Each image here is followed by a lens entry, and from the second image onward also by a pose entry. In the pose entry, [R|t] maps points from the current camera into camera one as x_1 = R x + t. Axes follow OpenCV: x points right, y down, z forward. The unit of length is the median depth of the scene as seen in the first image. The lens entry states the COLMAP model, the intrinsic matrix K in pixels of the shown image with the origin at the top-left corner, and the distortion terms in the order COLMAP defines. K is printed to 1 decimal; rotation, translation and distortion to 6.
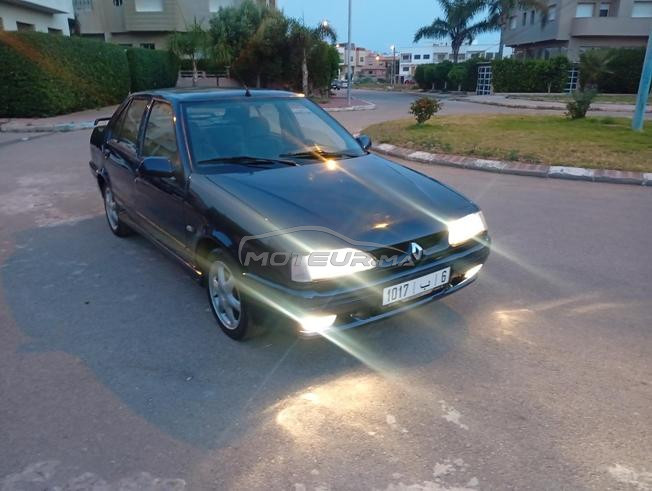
lens RADIAL K [[504.3, 0, 328.1], [0, 504.3, 245.9], [0, 0, 1]] dist [0.003032, -0.034319]
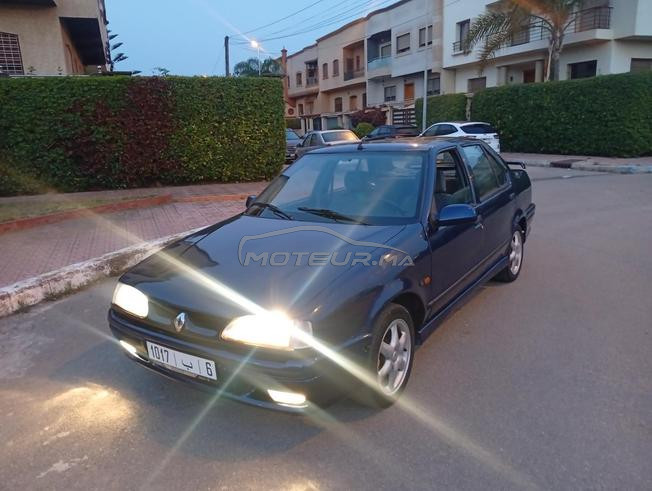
lens RADIAL K [[504.3, 0, 325.6], [0, 504.3, 245.0], [0, 0, 1]] dist [0.003032, -0.034319]
pose [[0.343788, 0.205847, -0.916208, 1.038932], [-0.268683, 0.956450, 0.114071, -0.291085], [0.899789, 0.206953, 0.384123, 0.809829]]
